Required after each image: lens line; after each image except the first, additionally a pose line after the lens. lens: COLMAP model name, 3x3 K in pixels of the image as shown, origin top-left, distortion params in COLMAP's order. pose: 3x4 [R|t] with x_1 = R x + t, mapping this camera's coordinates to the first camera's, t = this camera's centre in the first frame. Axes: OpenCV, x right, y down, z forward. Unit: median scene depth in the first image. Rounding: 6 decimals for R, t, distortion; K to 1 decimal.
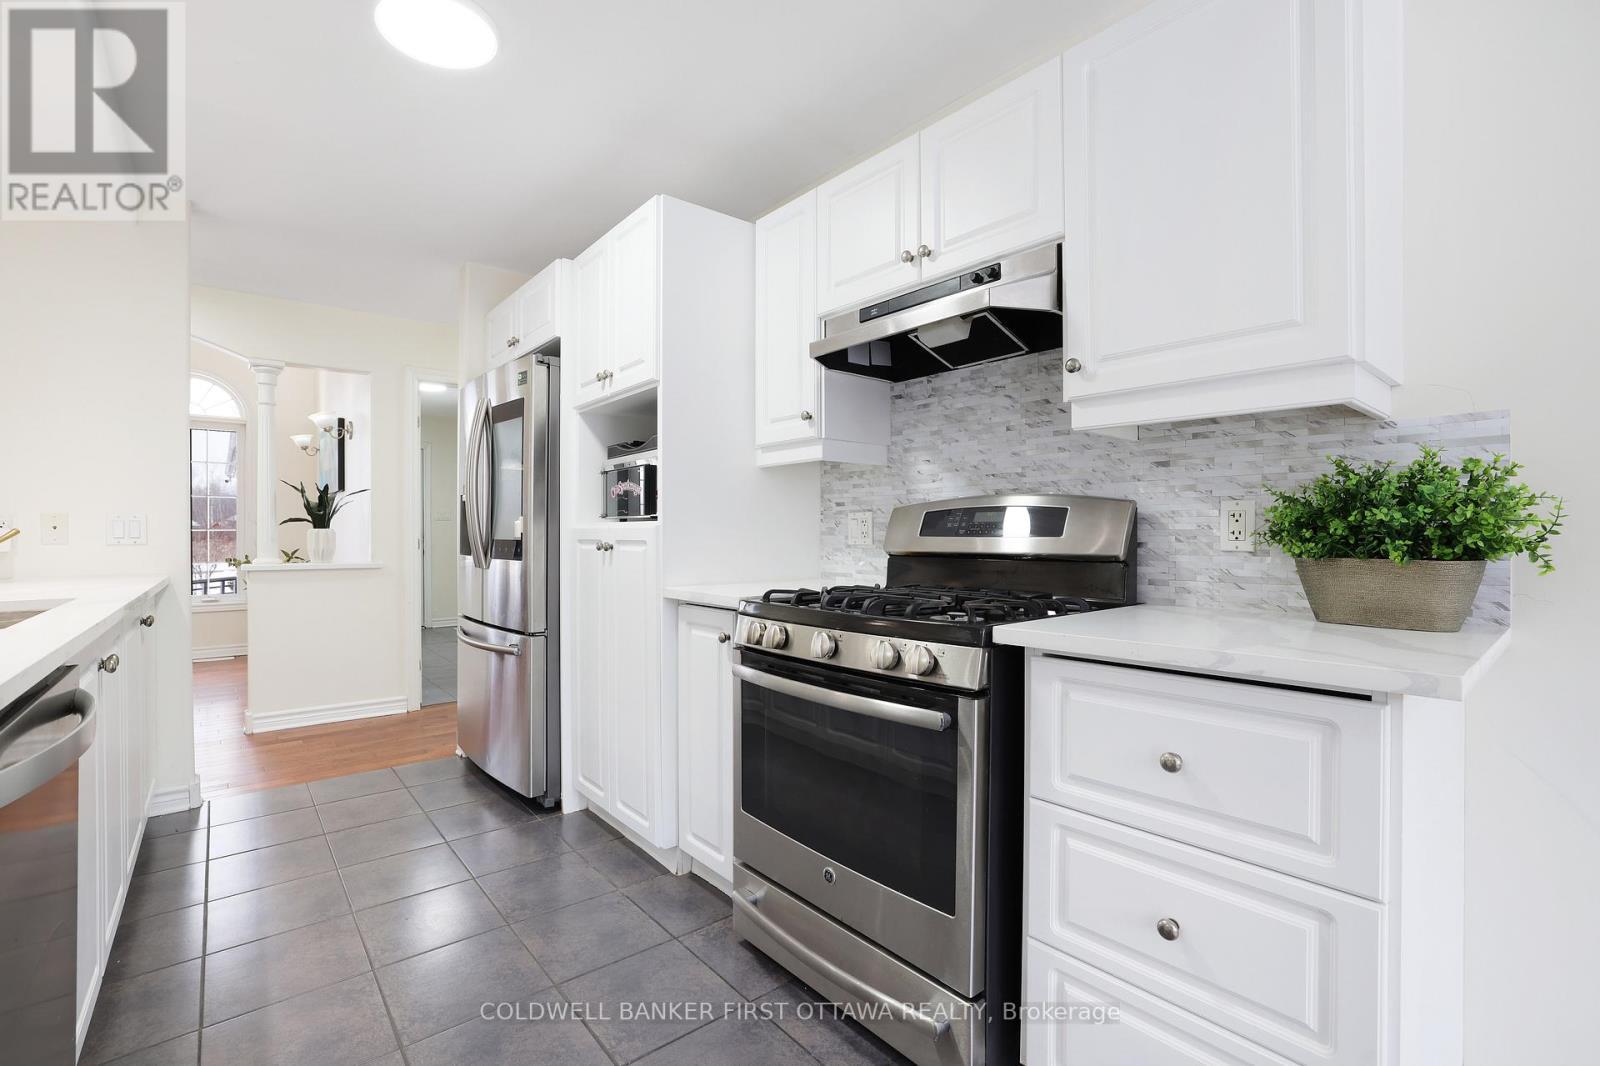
lens RADIAL K [[697.6, 0, 770.8], [0, 697.6, 543.4], [0, 0, 1]] dist [-0.029386, 0.000357]
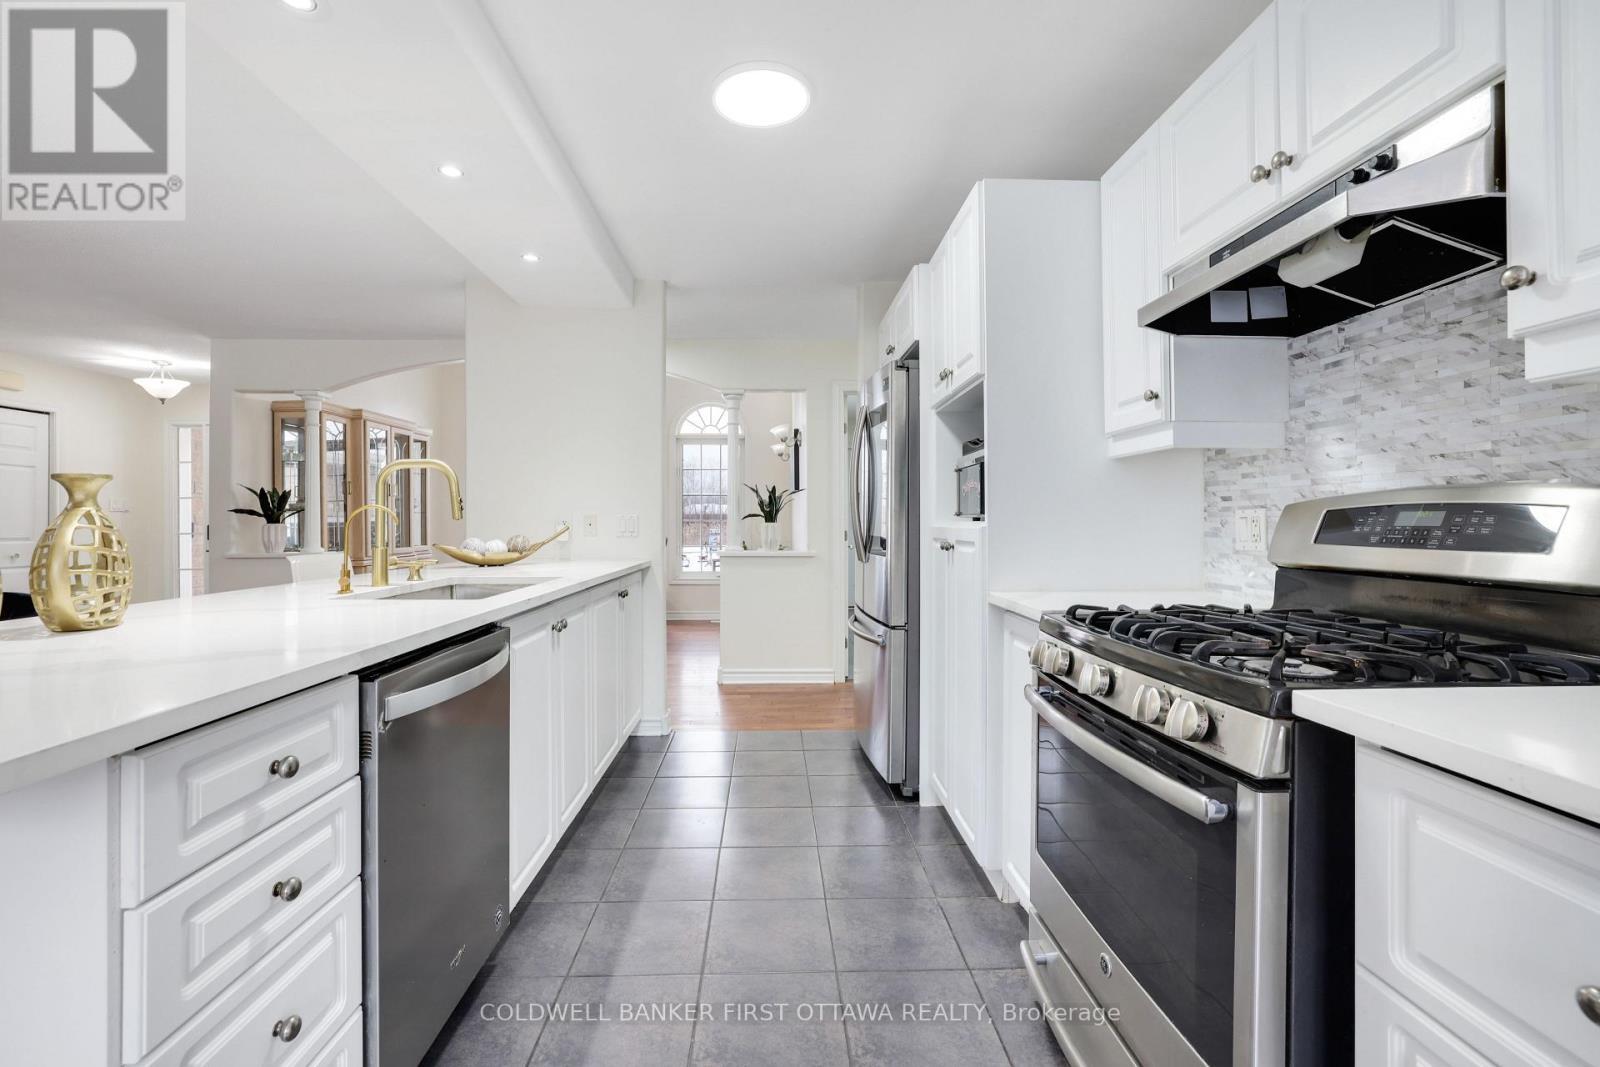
lens RADIAL K [[683.3, 0, 794.2], [0, 683.3, 521.9], [0, 0, 1]] dist [-0.047324, 0.020116]
pose [[0.804718, 0.001415, -0.593655, 0.179068], [-0.009257, 0.999905, -0.010164, -0.019723], [0.593585, 0.013675, 0.804655, 0.102365]]
